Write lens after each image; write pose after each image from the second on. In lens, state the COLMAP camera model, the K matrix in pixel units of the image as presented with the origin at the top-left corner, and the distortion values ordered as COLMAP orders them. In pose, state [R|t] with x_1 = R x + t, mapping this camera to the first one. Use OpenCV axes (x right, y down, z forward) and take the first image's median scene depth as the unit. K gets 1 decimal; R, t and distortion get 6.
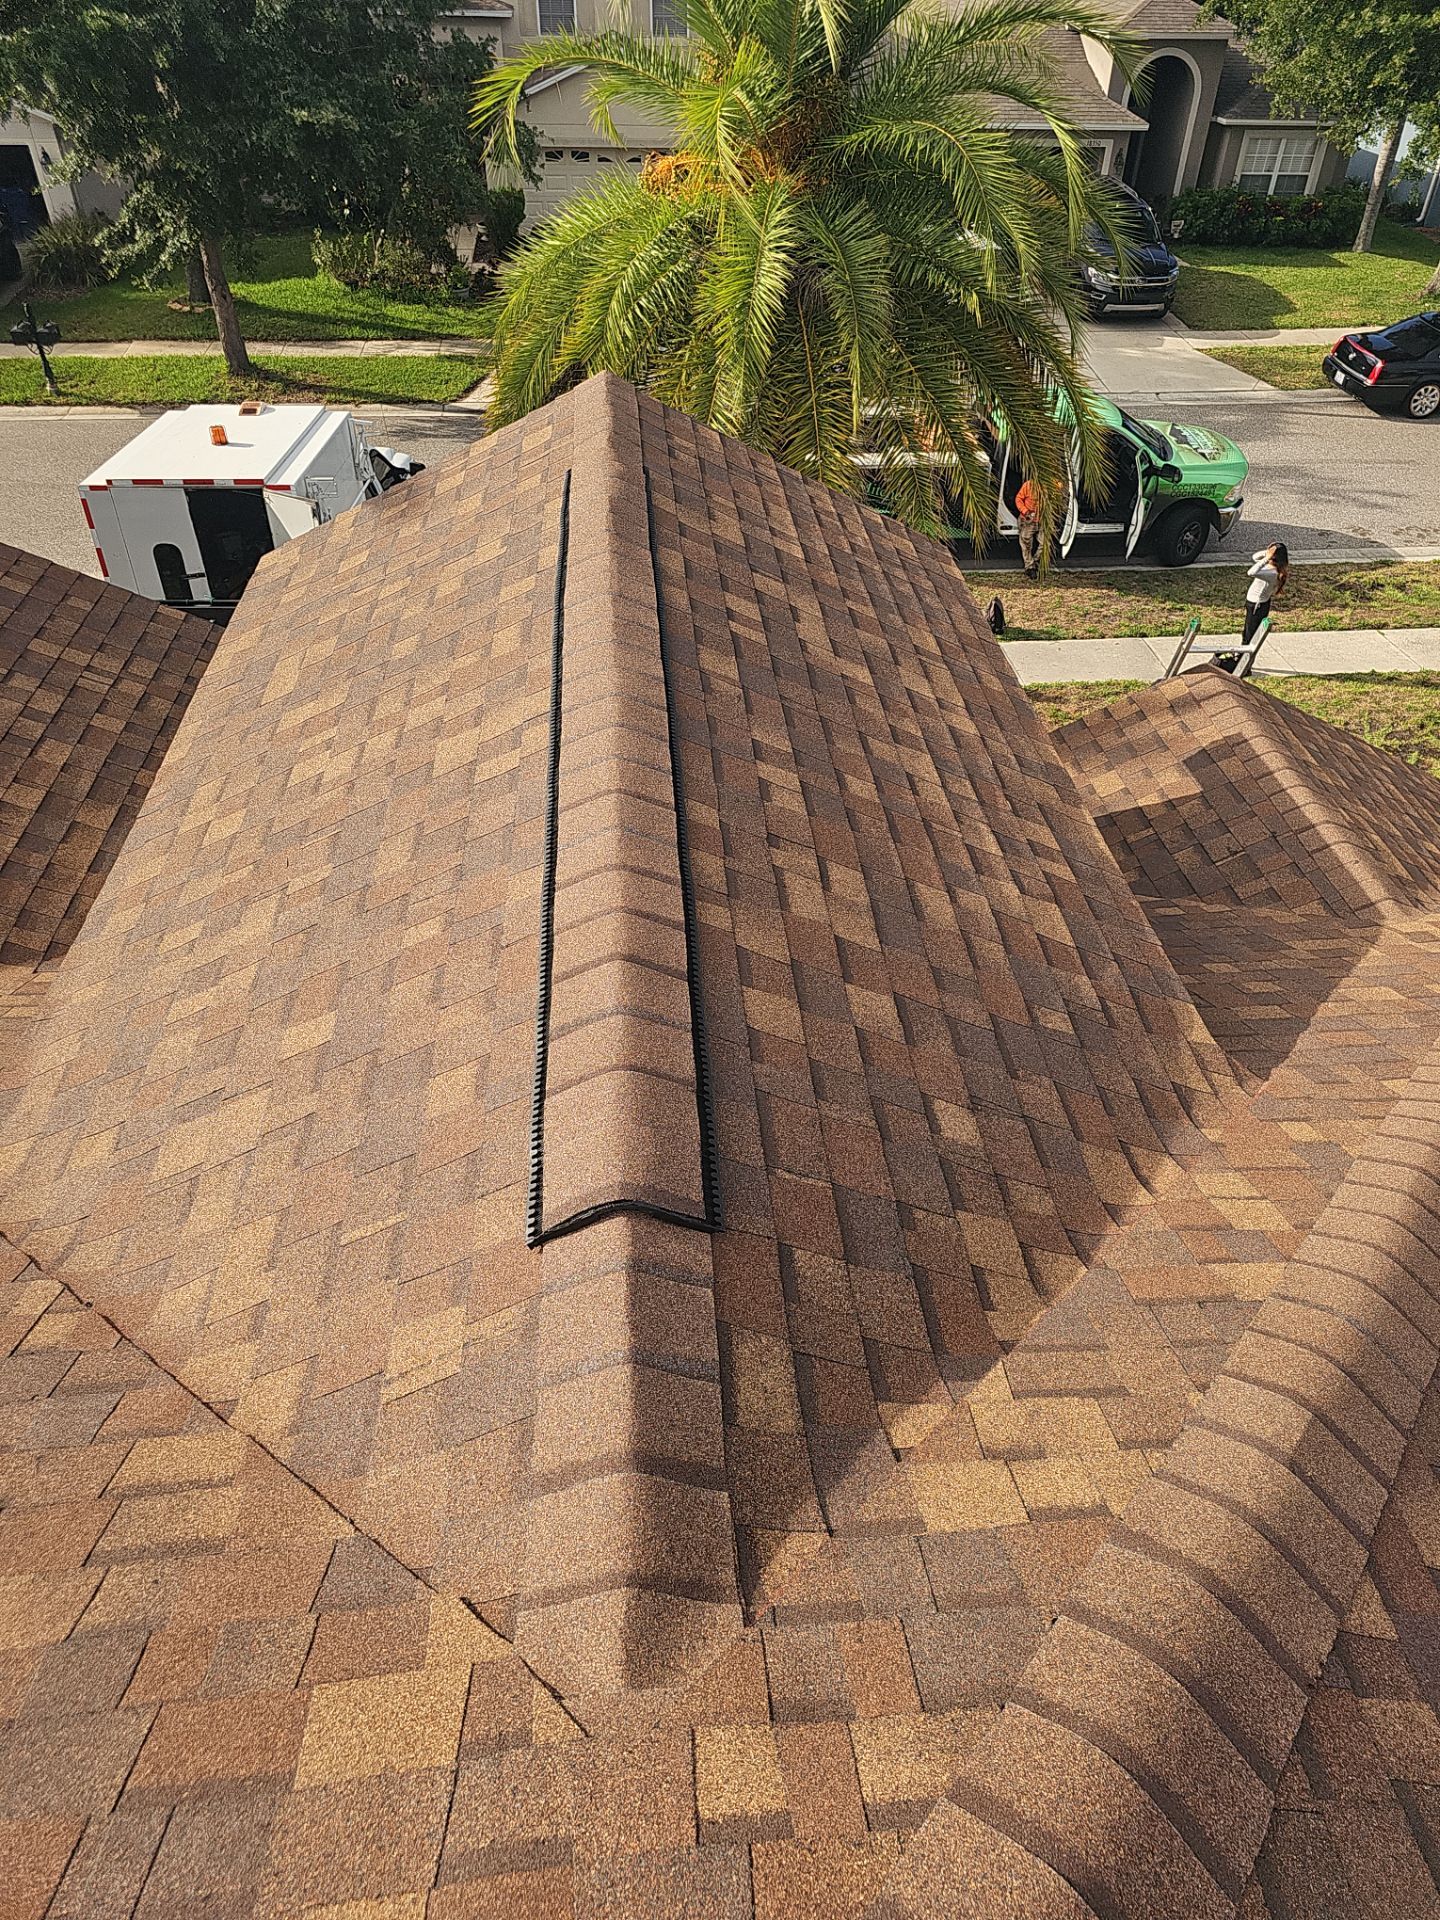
lens RADIAL K [[1221.6, 0, 714.0], [0, 1221.6, 990.2], [0, 0, 1]] dist [0.004421, -0.014895]
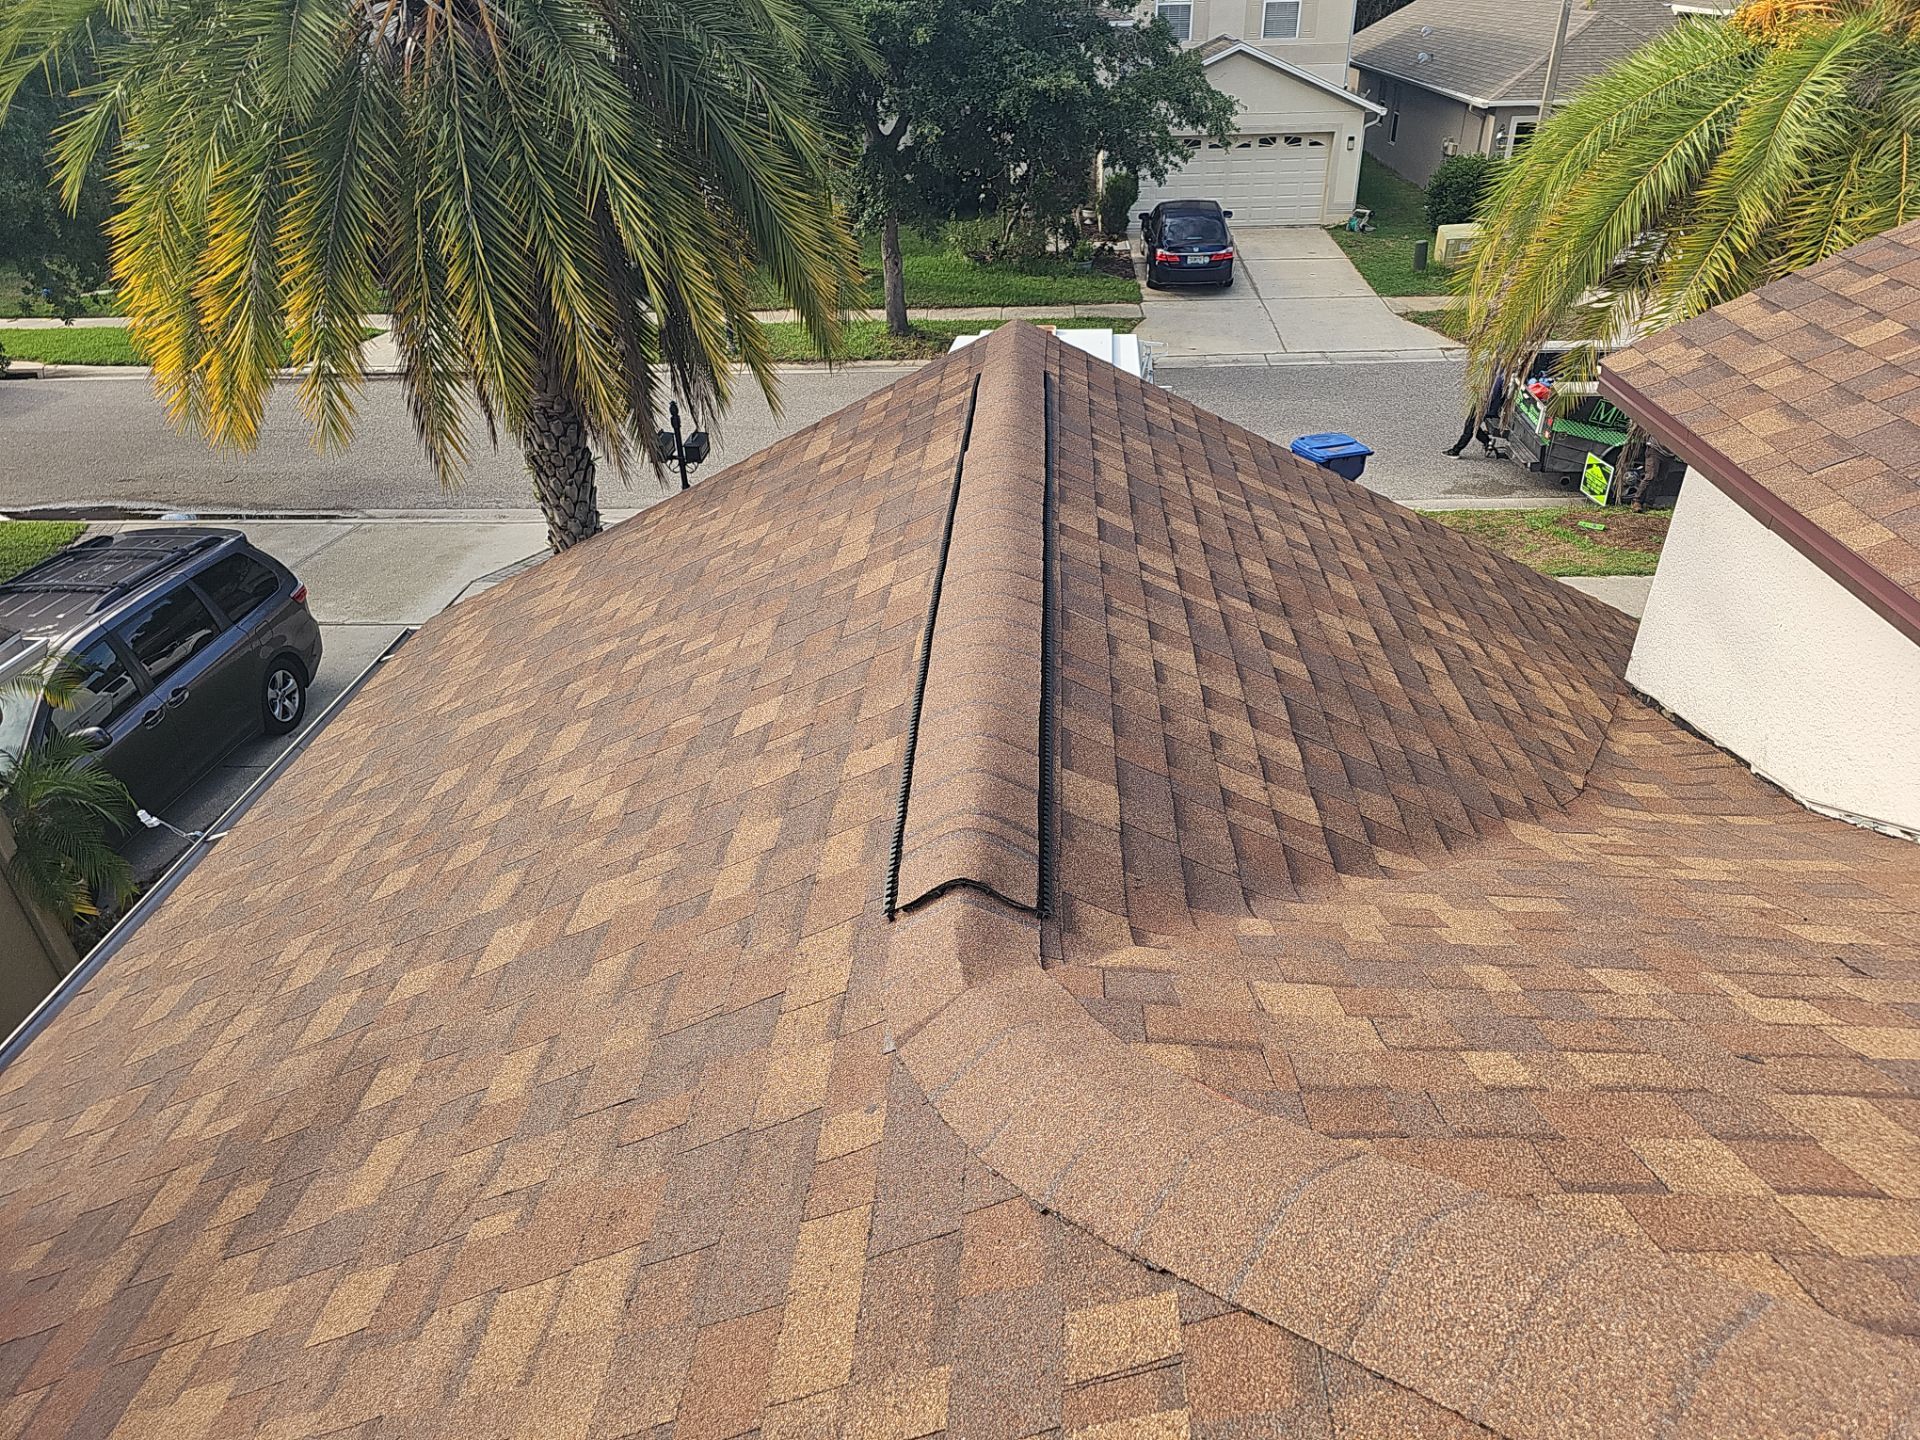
lens RADIAL K [[1221.6, 0, 946.1], [0, 1221.6, 728.9], [0, 0, 1]] dist [0.004421, -0.014895]
pose [[0.991934, 0.018731, -0.125367, -0.347783], [-0.042327, 0.981200, -0.188297, 0.035436], [0.119483, 0.192084, 0.974078, 0.084951]]
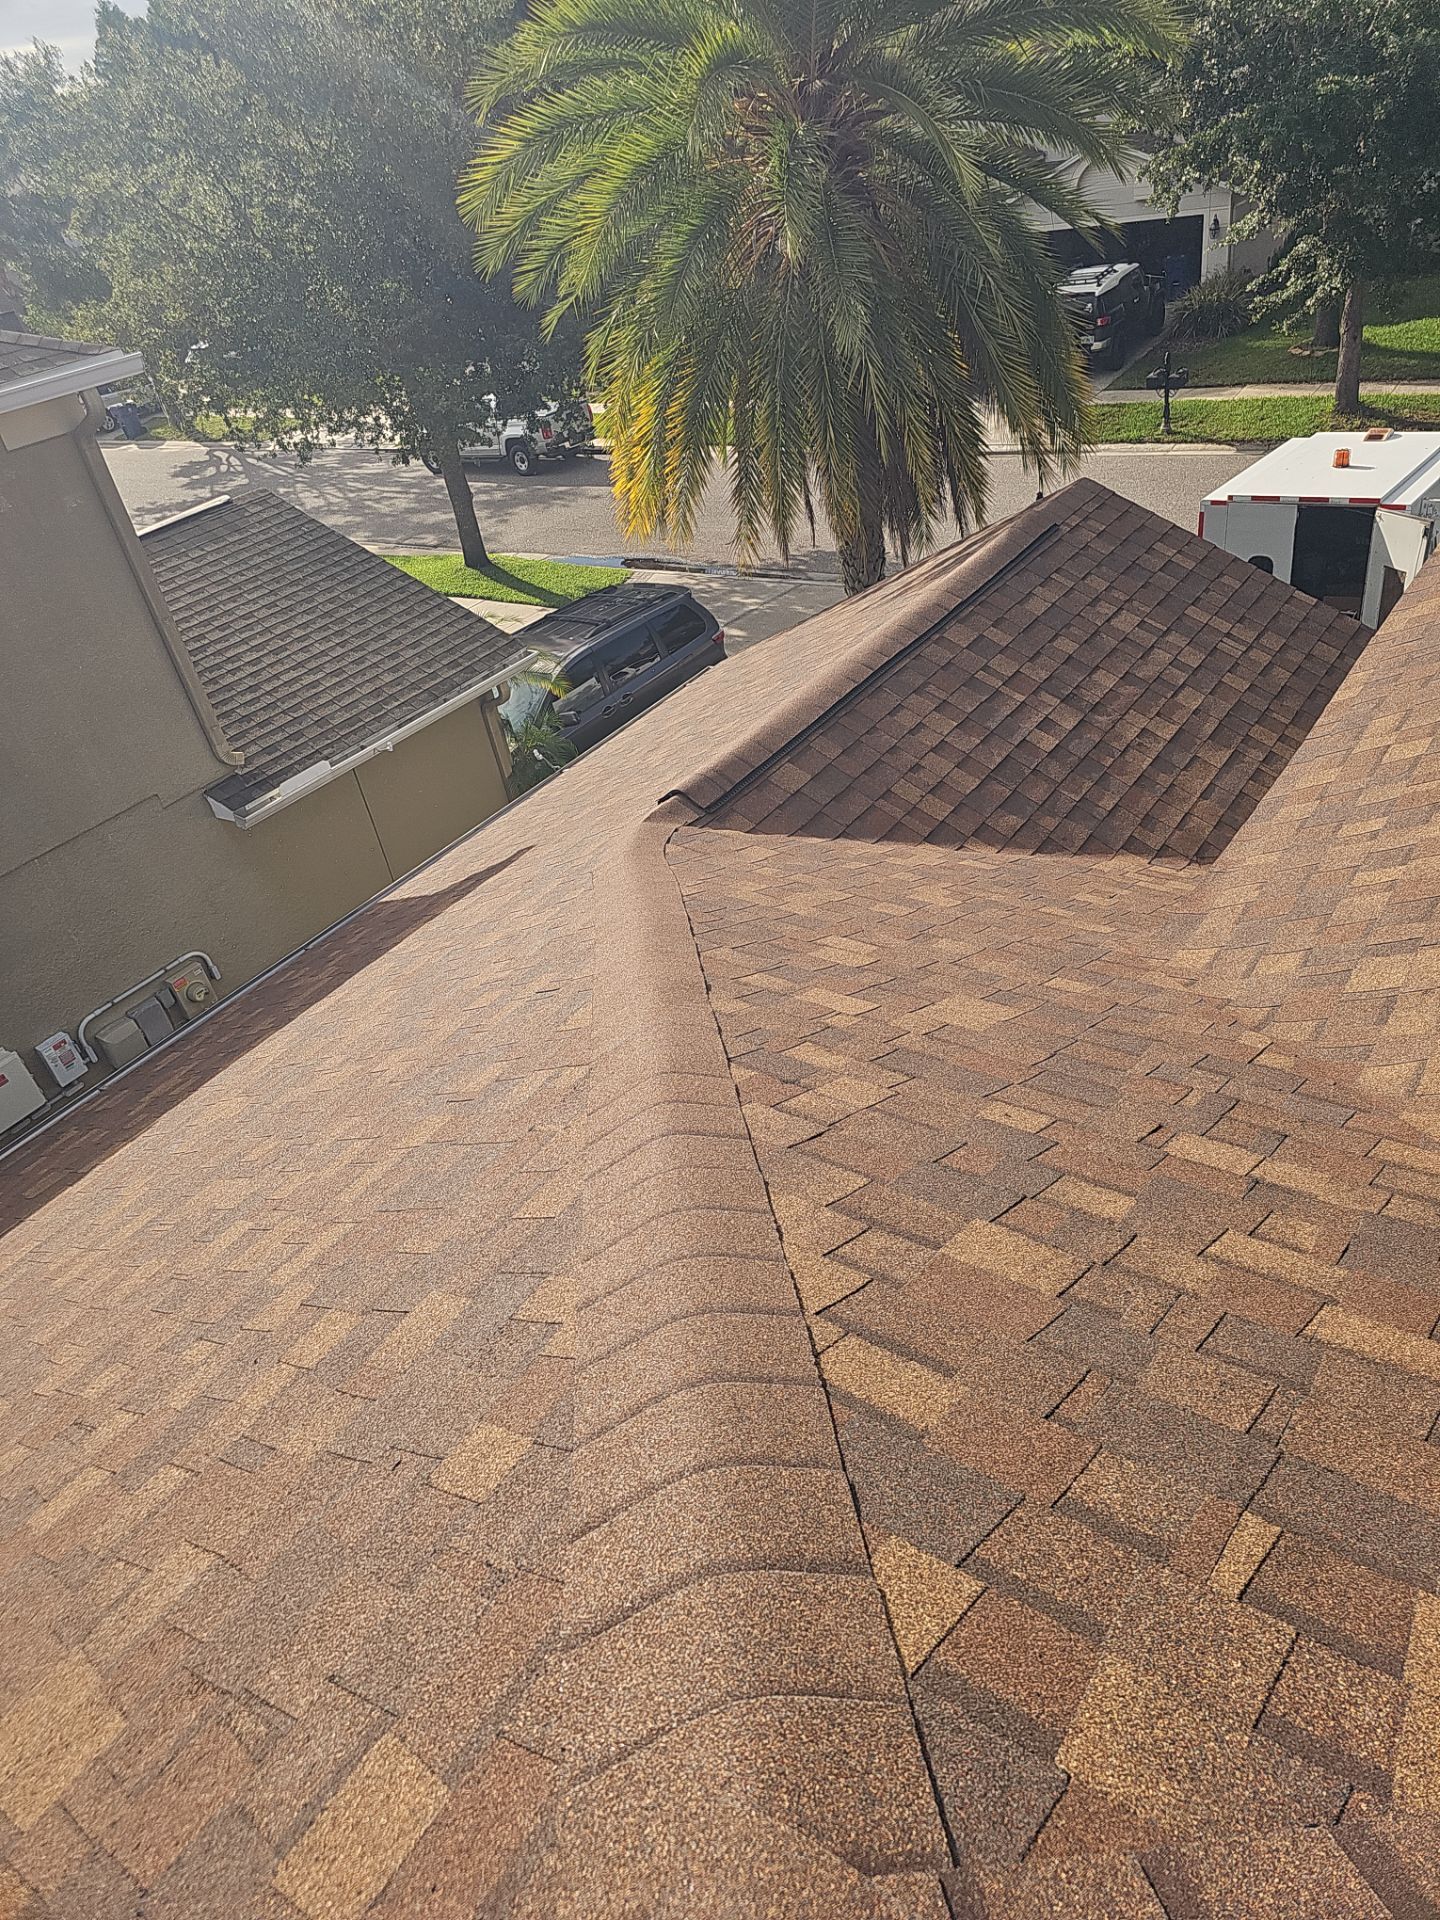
lens RADIAL K [[1221.6, 0, 717.6], [0, 1221.6, 970.4], [0, 0, 1]] dist [0.004421, -0.014895]
pose [[0.741975, 0.252510, -0.621057, -0.045628], [-0.285565, 0.957157, 0.047997, 0.061982], [0.606568, 0.141740, 0.782295, -0.068412]]
